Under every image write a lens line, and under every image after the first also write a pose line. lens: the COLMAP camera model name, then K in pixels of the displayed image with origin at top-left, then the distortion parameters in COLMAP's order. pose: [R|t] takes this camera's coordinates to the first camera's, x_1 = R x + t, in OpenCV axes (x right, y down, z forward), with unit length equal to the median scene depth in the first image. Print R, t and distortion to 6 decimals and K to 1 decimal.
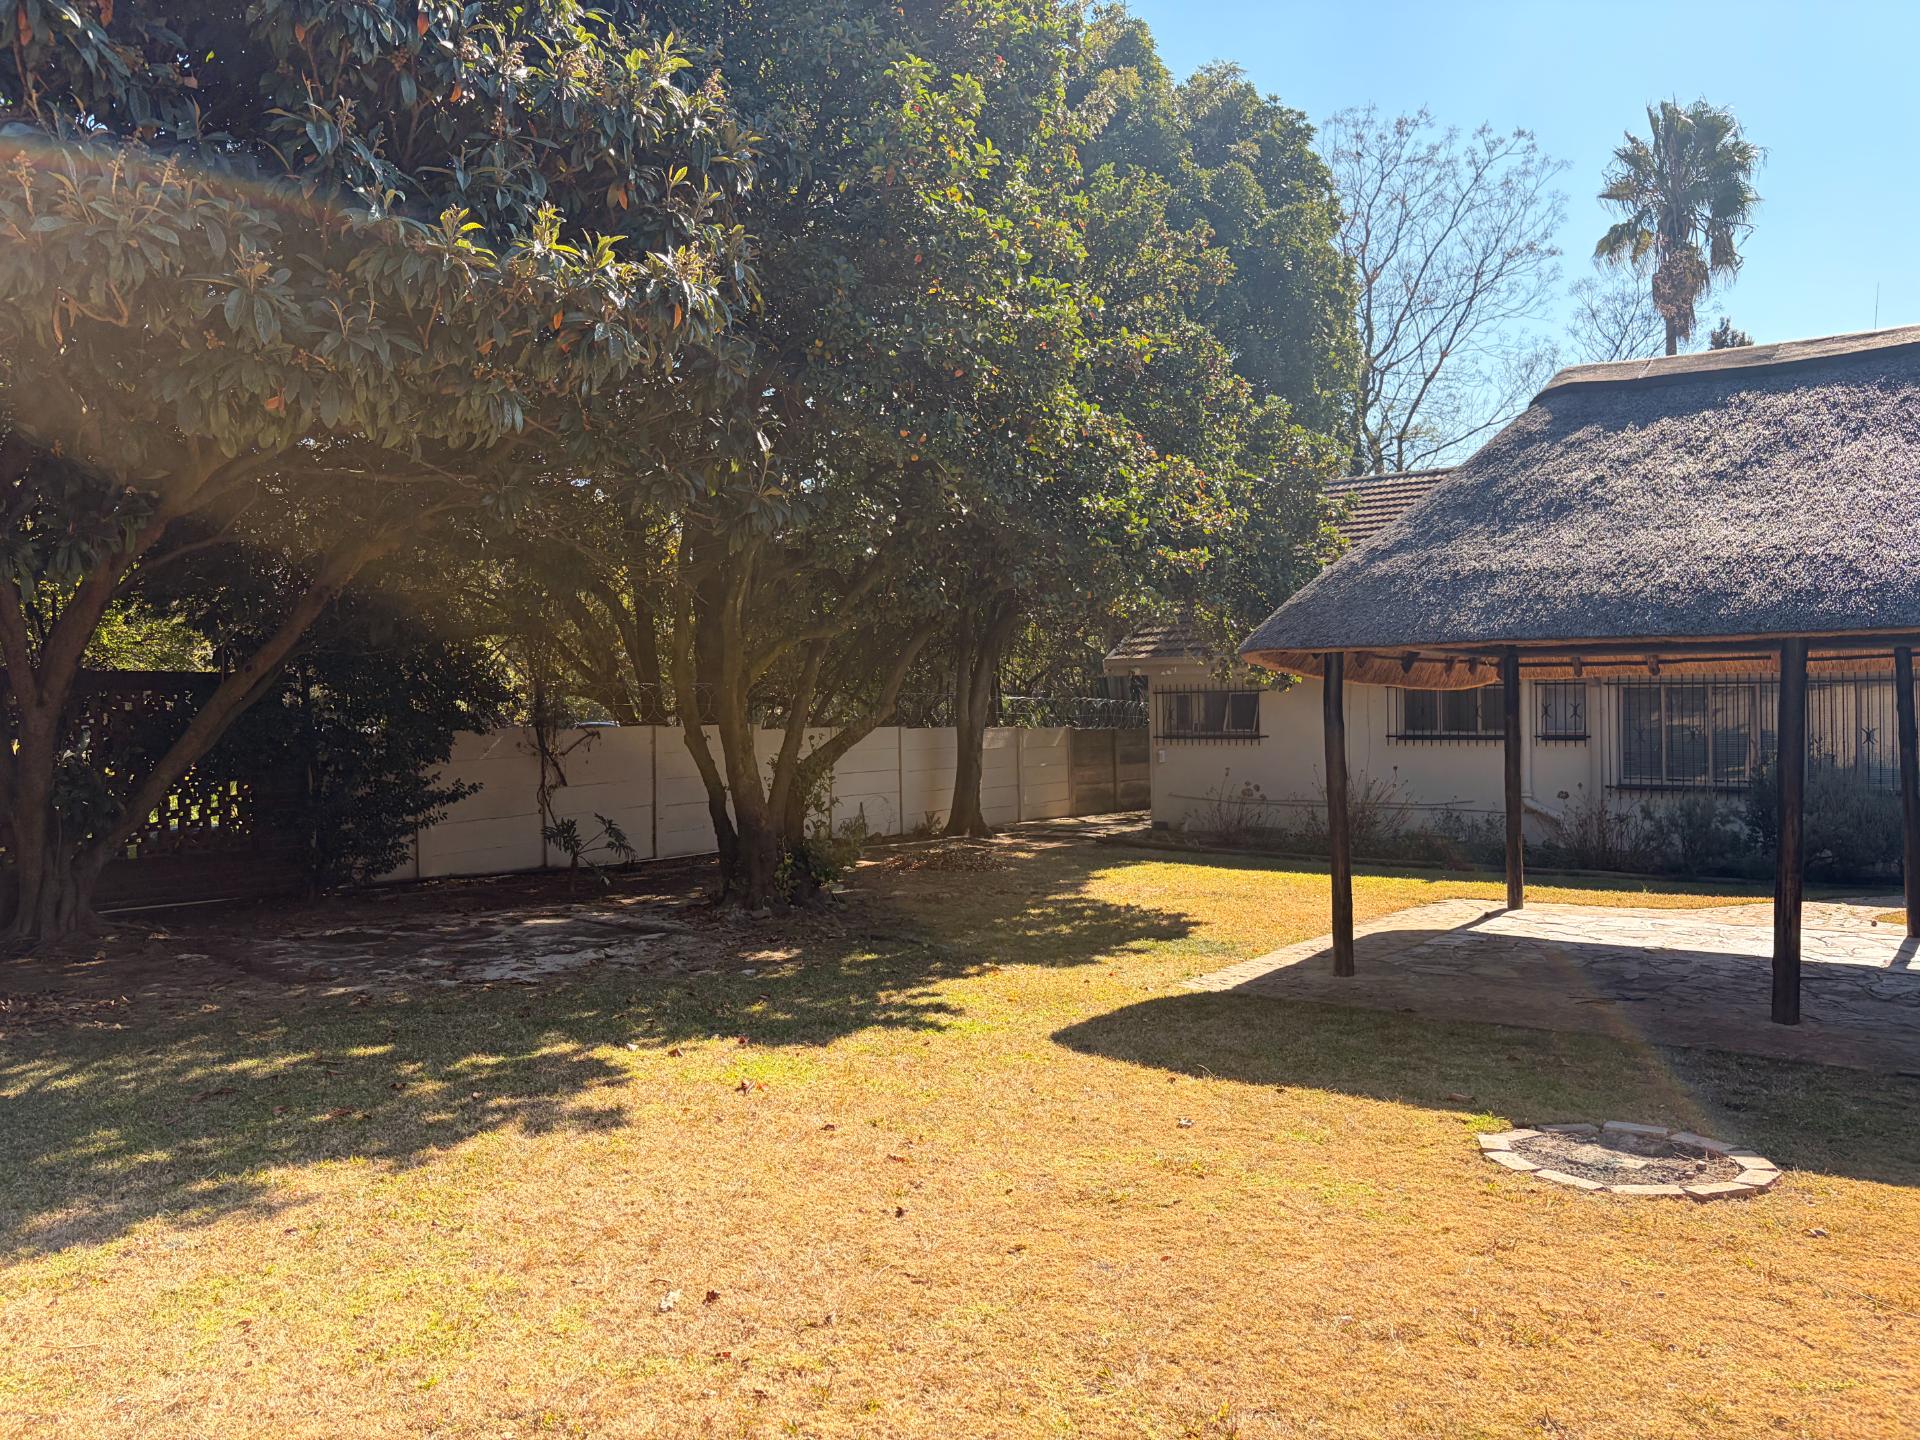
lens RADIAL K [[1442.2, 0, 944.2], [0, 1442.2, 719.8], [0, 0, 1]] dist [0.045284, -0.047056]
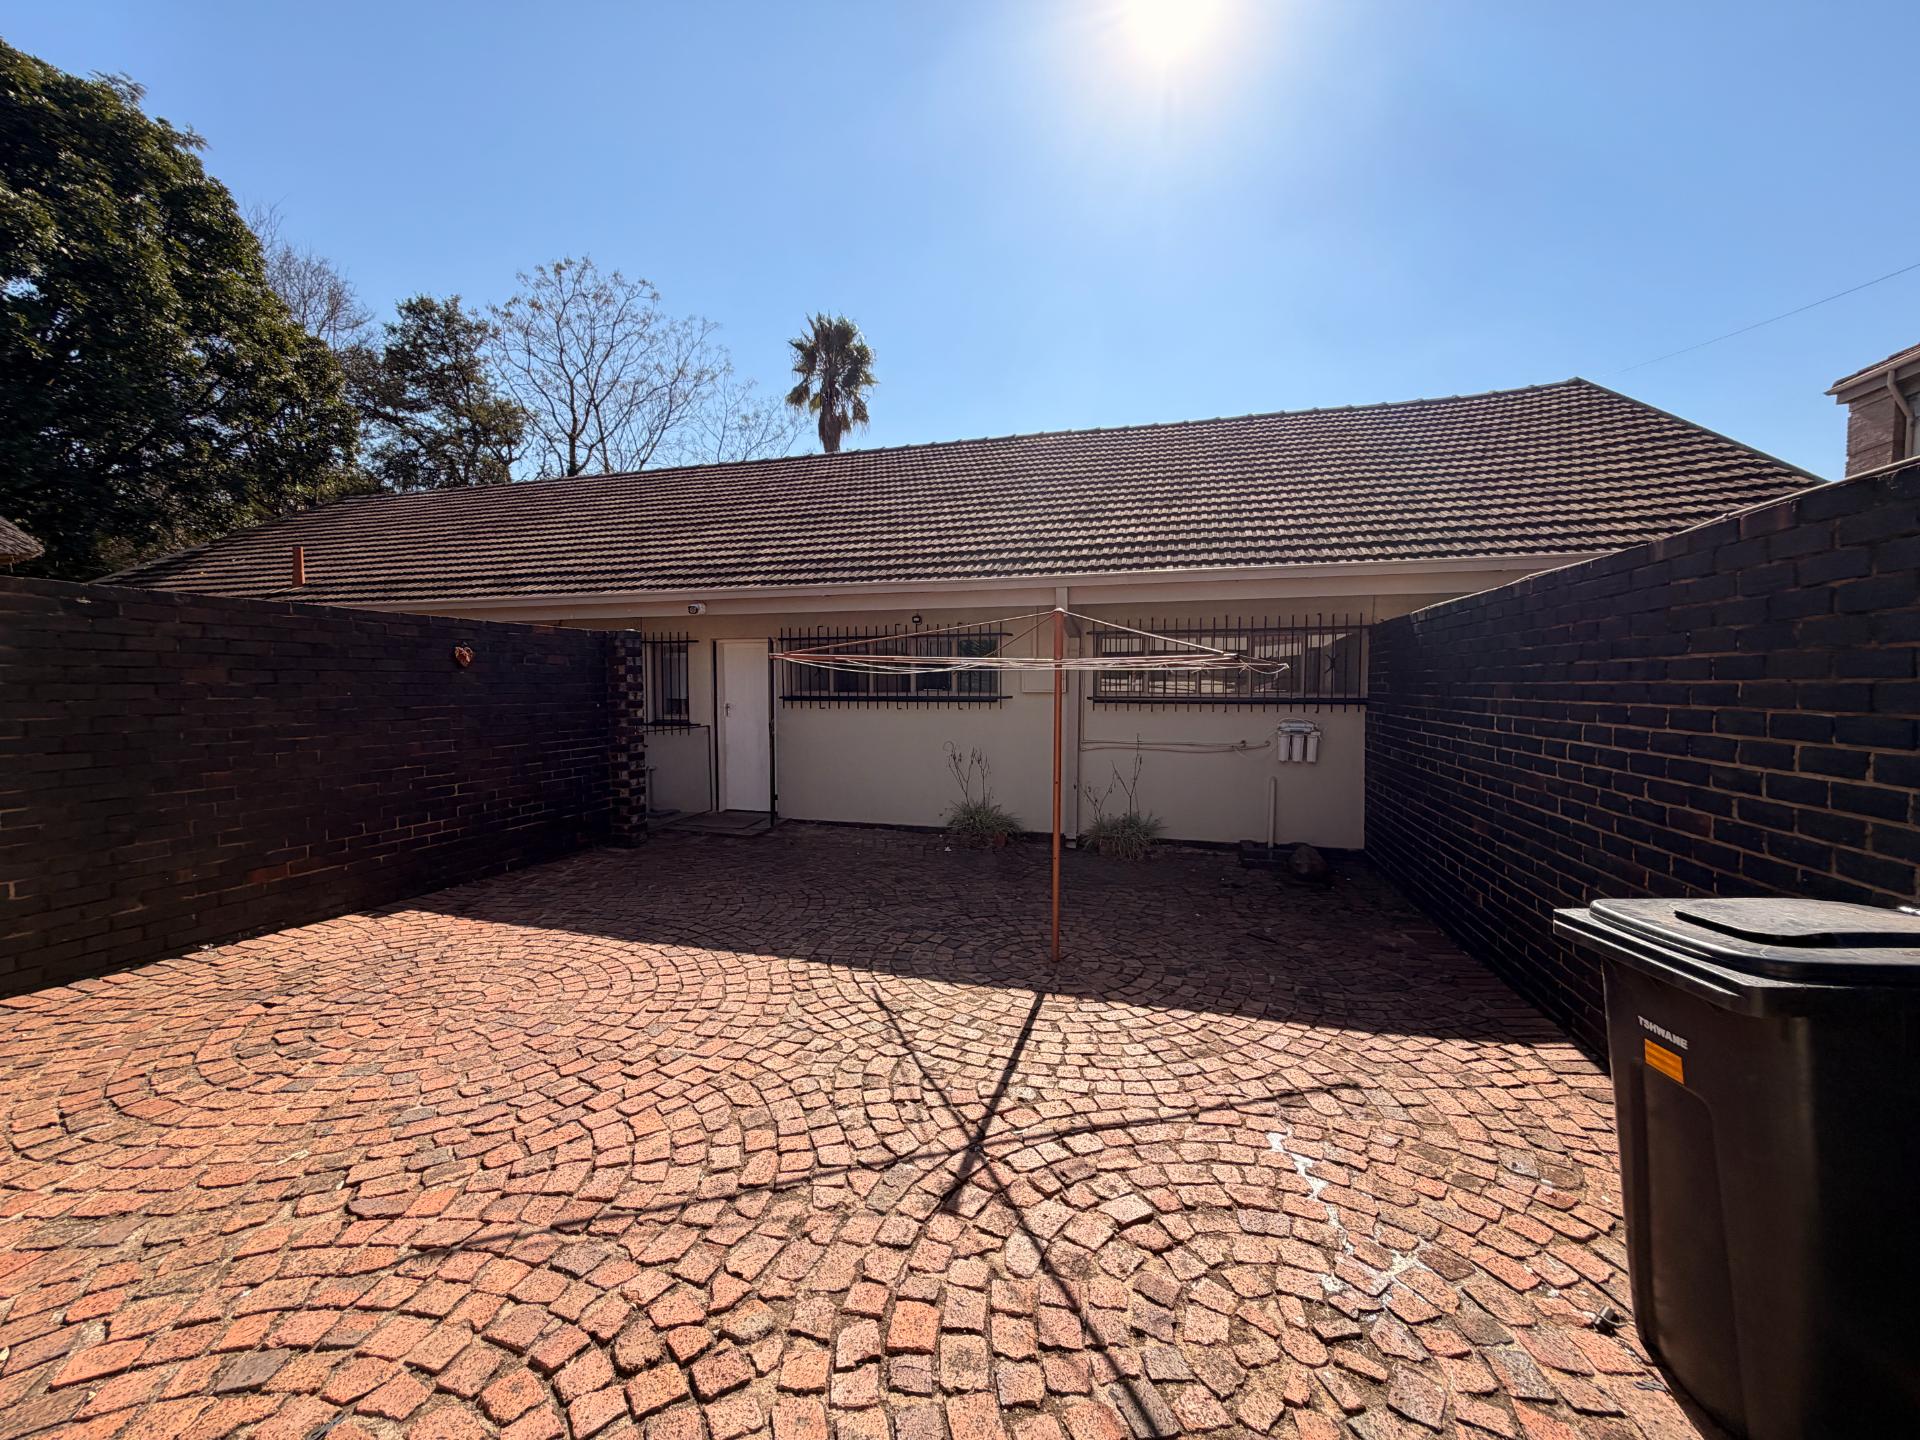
lens RADIAL K [[766.8, 0, 961.6], [0, 766.8, 718.2], [0, 0, 1]] dist [-0.000140, 0.000198]
pose [[0.929789, -0.004831, 0.368060, 0.967552], [-0.007918, 0.999420, 0.033121, 0.006273], [-0.368007, -0.033710, 0.929212, 0.371290]]
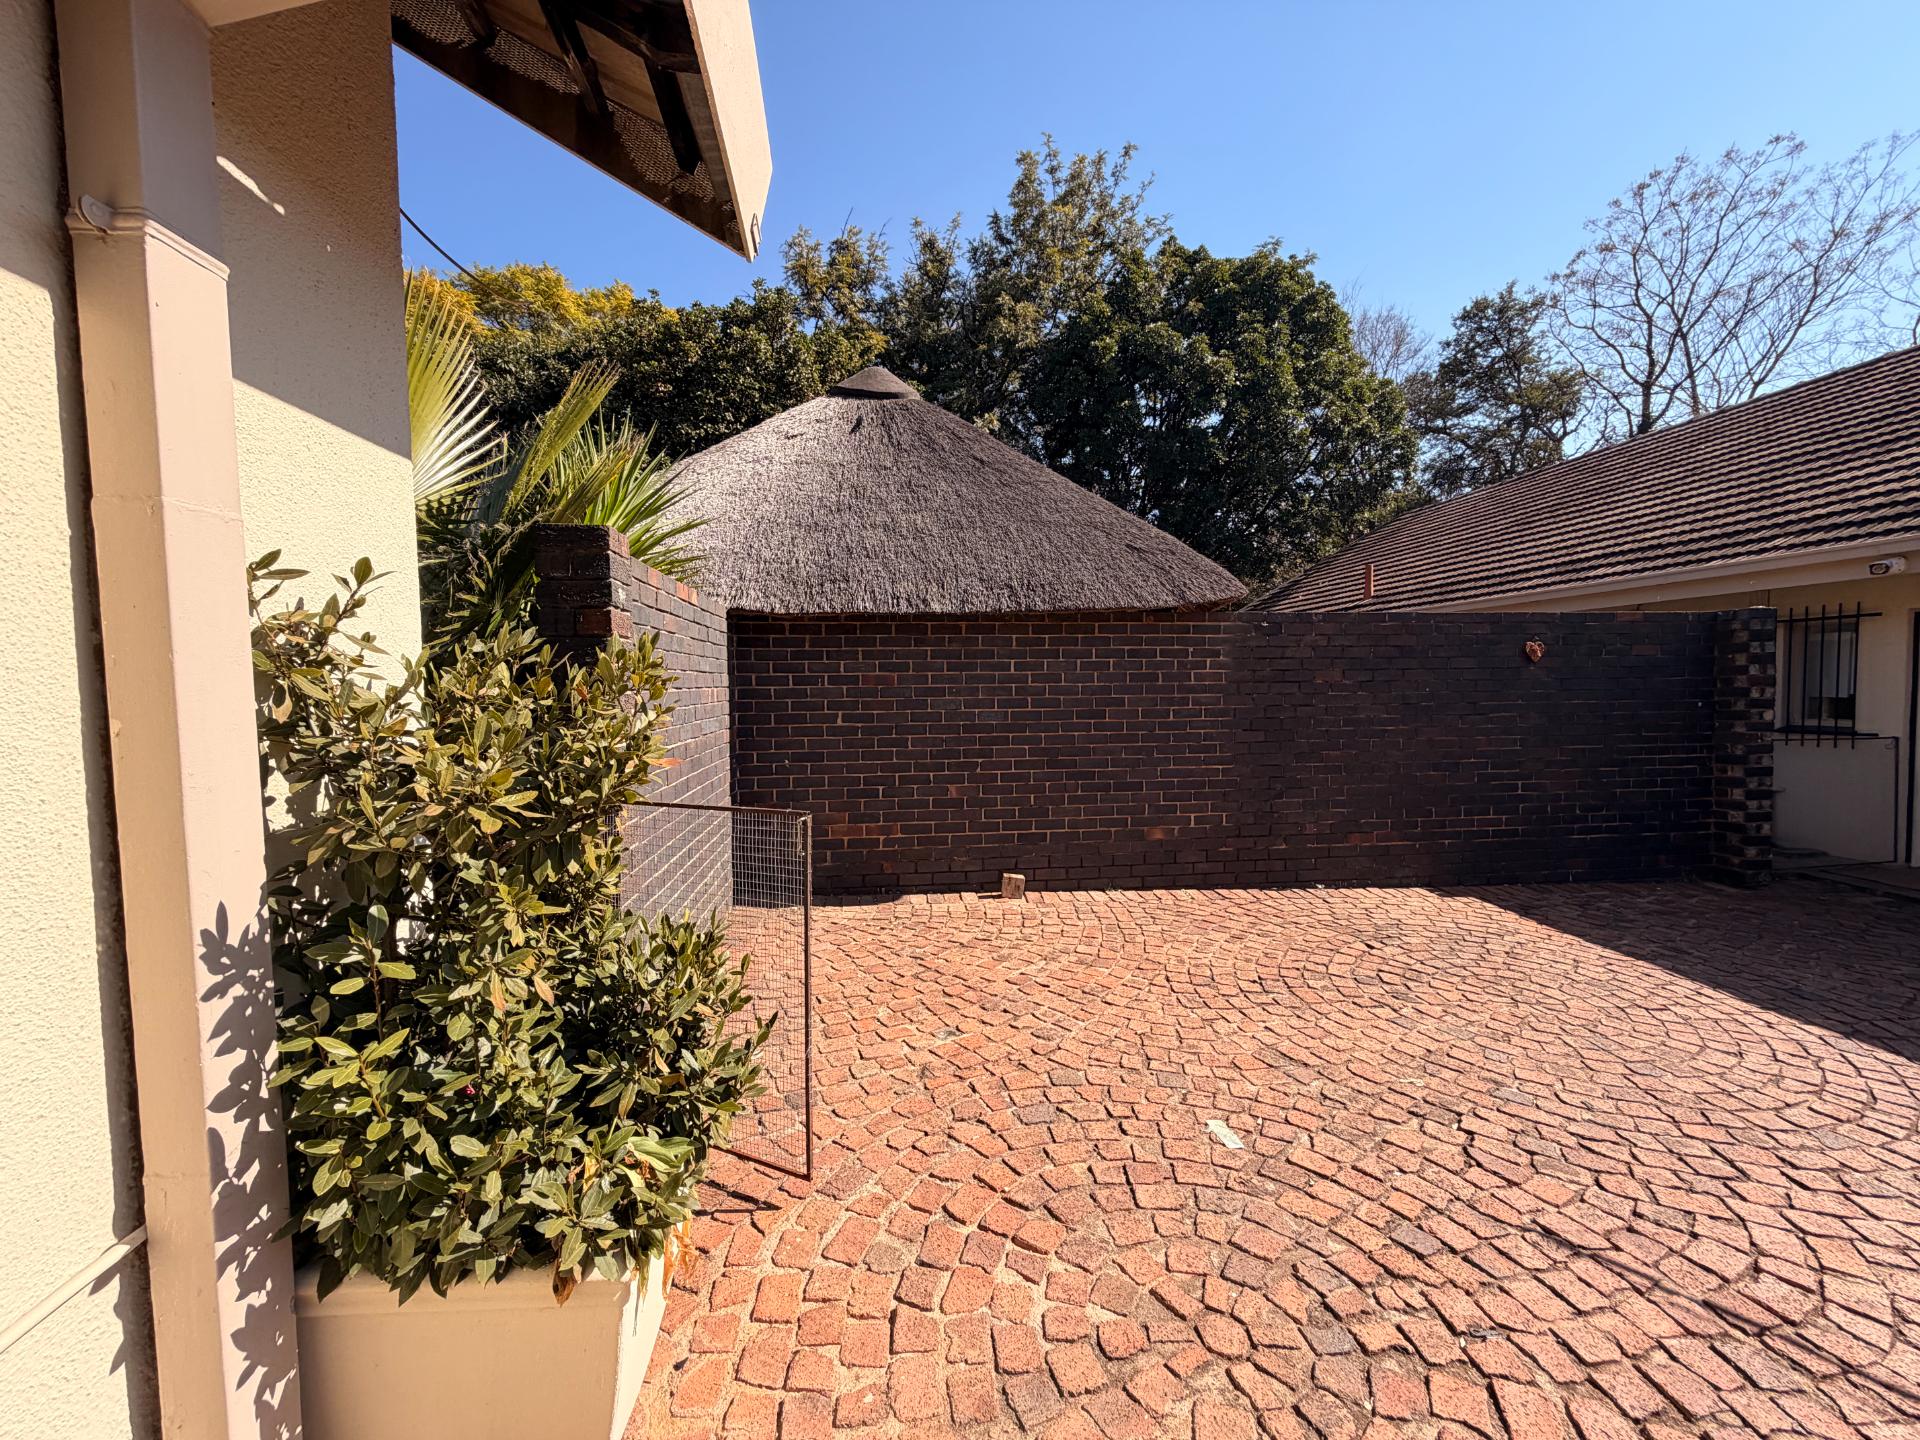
lens RADIAL K [[766.8, 0, 959.7], [0, 766.8, 719.2], [0, 0, 1]] dist [-0.000140, 0.000198]
pose [[0.692656, 0.034130, -0.720460, 0.949178], [-0.002318, 0.998980, 0.045095, 0.007022], [0.721264, -0.029566, 0.692029, 0.357571]]
